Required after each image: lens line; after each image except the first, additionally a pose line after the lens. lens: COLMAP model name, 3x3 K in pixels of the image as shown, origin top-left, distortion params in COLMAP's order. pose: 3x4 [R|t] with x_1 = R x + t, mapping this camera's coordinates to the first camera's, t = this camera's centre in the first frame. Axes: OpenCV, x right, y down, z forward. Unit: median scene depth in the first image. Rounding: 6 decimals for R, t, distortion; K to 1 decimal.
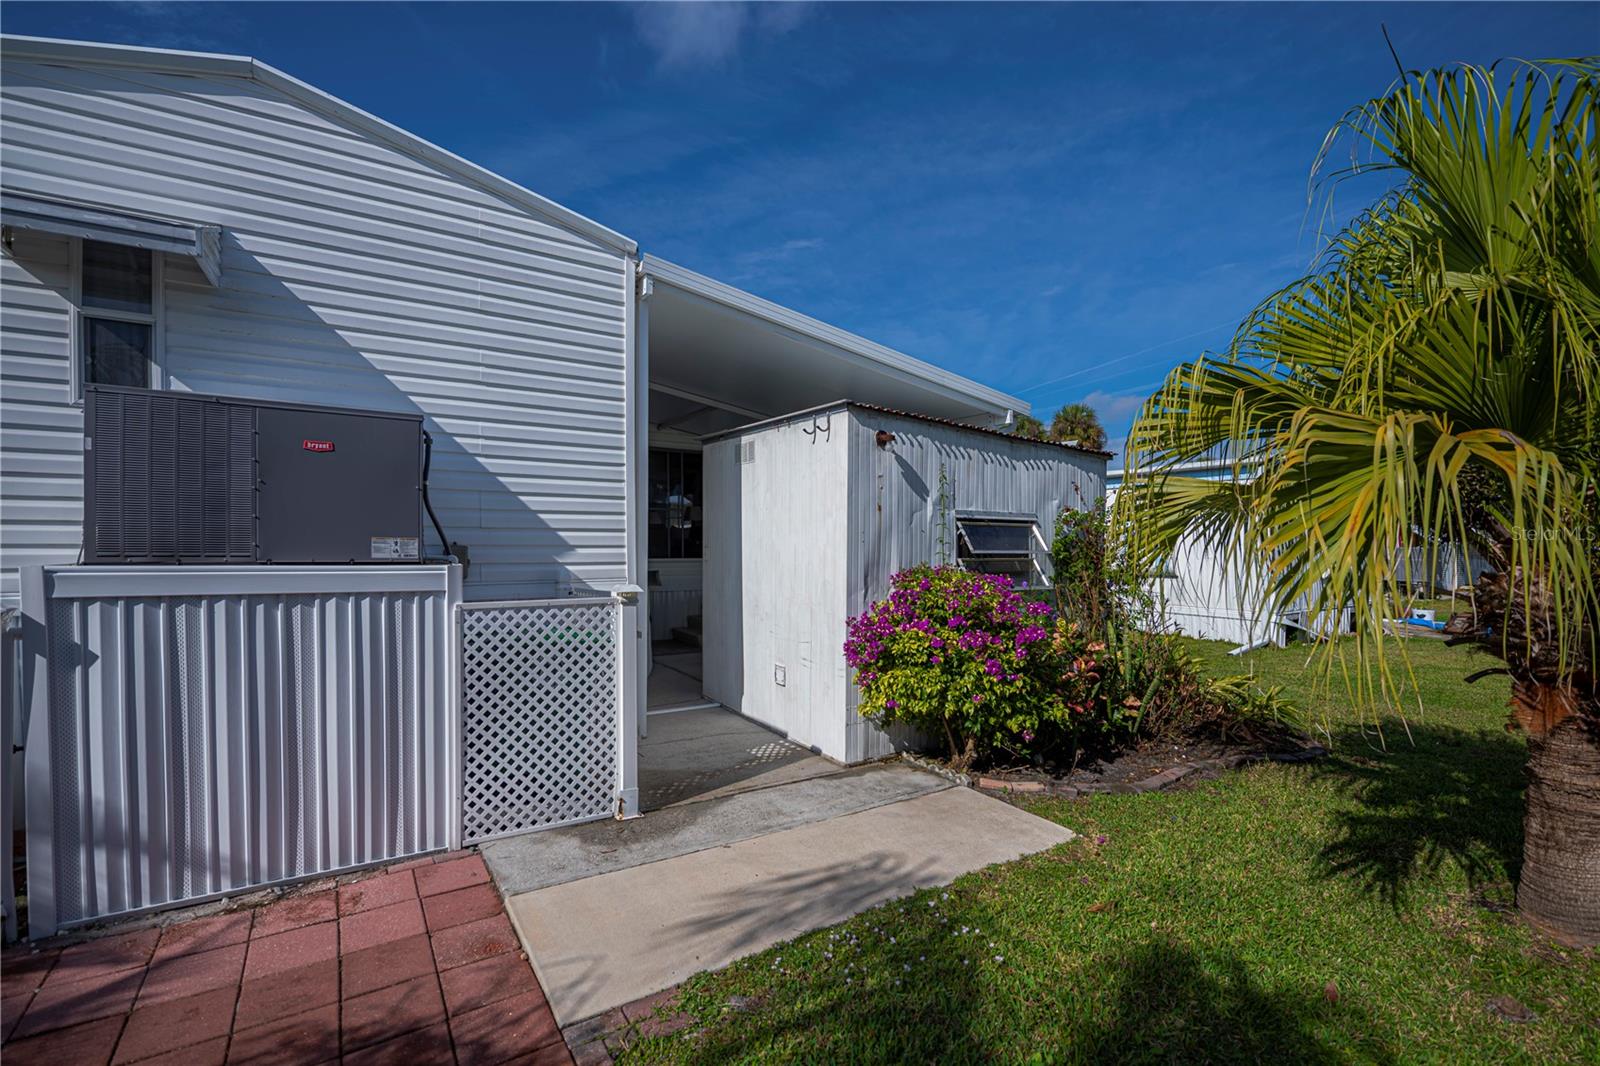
lens RADIAL K [[695.4, 0, 797.6], [0, 695.4, 536.6], [0, 0, 1]] dist [-0.011858, -0.001975]
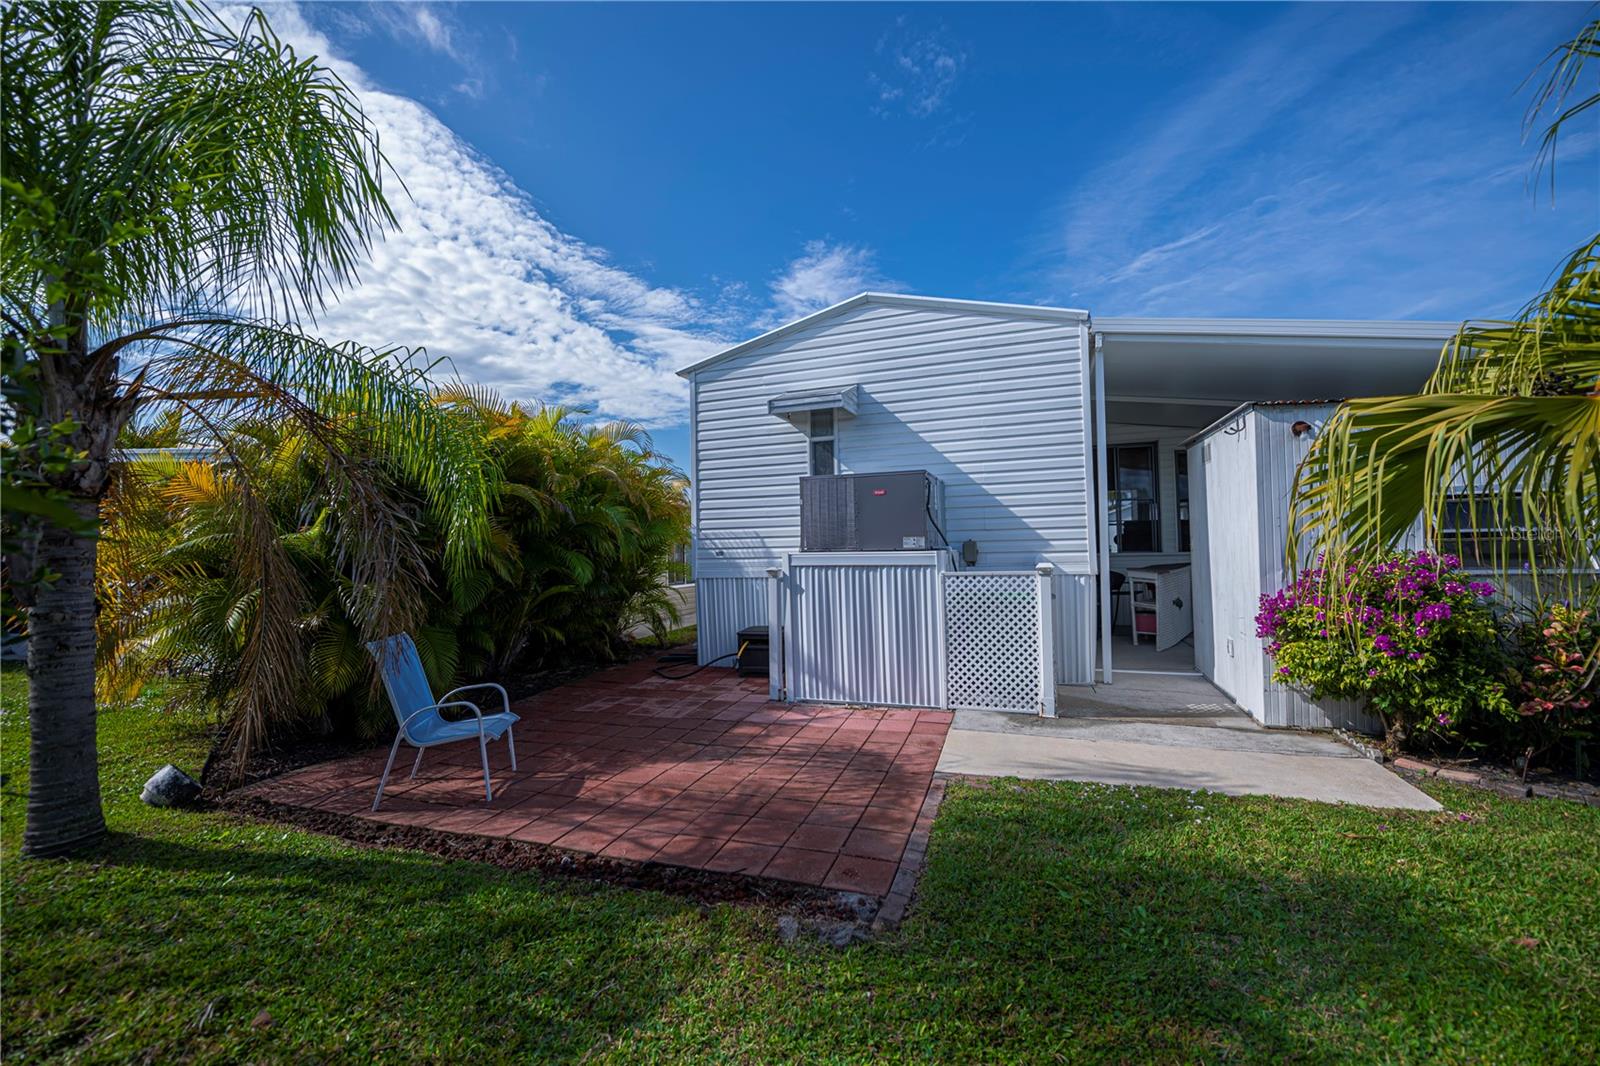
lens RADIAL K [[627.8, 0, 805.2], [0, 627.8, 545.4], [0, 0, 1]] dist [-0.014832, -0.000666]
pose [[0.603681, -0.029765, -0.796670, 0.551370], [0.033090, 0.999377, -0.012264, 0.033227], [0.796539, -0.018958, 0.604290, -0.243427]]
